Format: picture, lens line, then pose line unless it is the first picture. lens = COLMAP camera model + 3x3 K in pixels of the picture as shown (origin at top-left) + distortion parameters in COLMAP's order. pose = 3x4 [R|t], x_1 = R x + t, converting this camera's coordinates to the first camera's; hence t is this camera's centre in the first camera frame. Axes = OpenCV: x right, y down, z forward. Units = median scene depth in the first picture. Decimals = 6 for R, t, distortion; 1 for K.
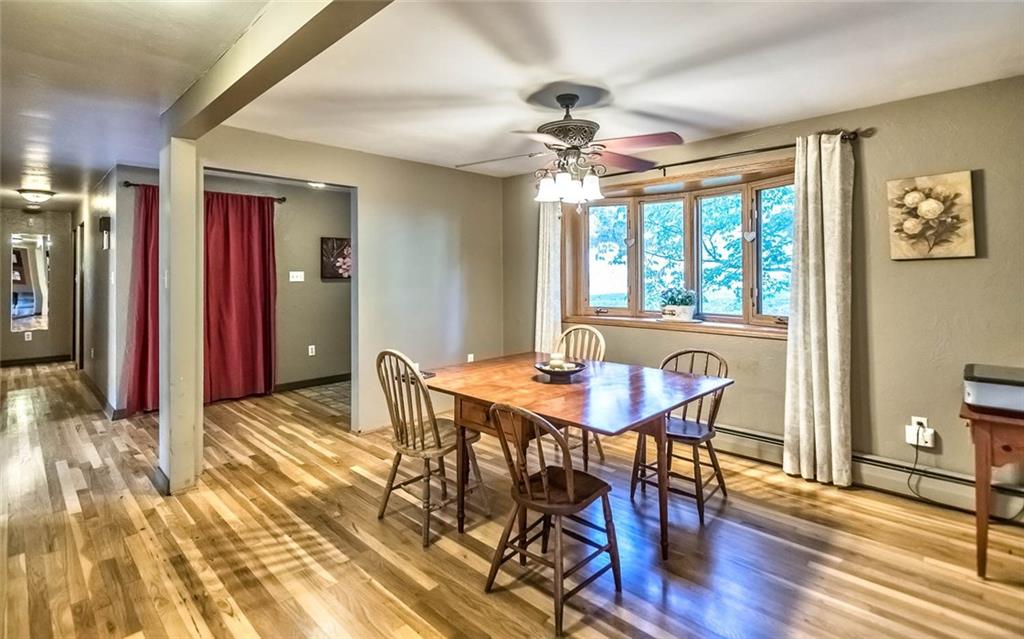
lens RADIAL K [[473.6, 0, 513.9], [0, 473.6, 273.0], [0, 0, 1]] dist [0.001642, 0.000704]
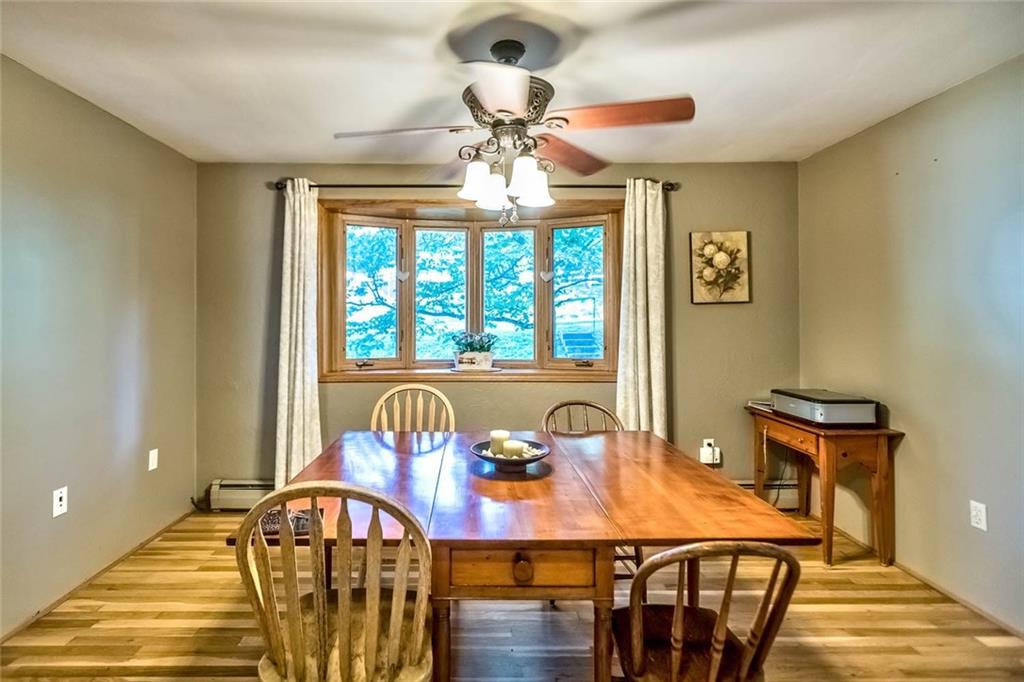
lens RADIAL K [[501.9, 0, 510.5], [0, 501.9, 322.2], [0, 0, 1]] dist [-0.000717, -0.000185]
pose [[0.735480, -0.003044, 0.677539, -0.334779], [-0.003834, 0.999955, 0.008654, 0.008762], [-0.677535, -0.008963, 0.735436, 0.426679]]
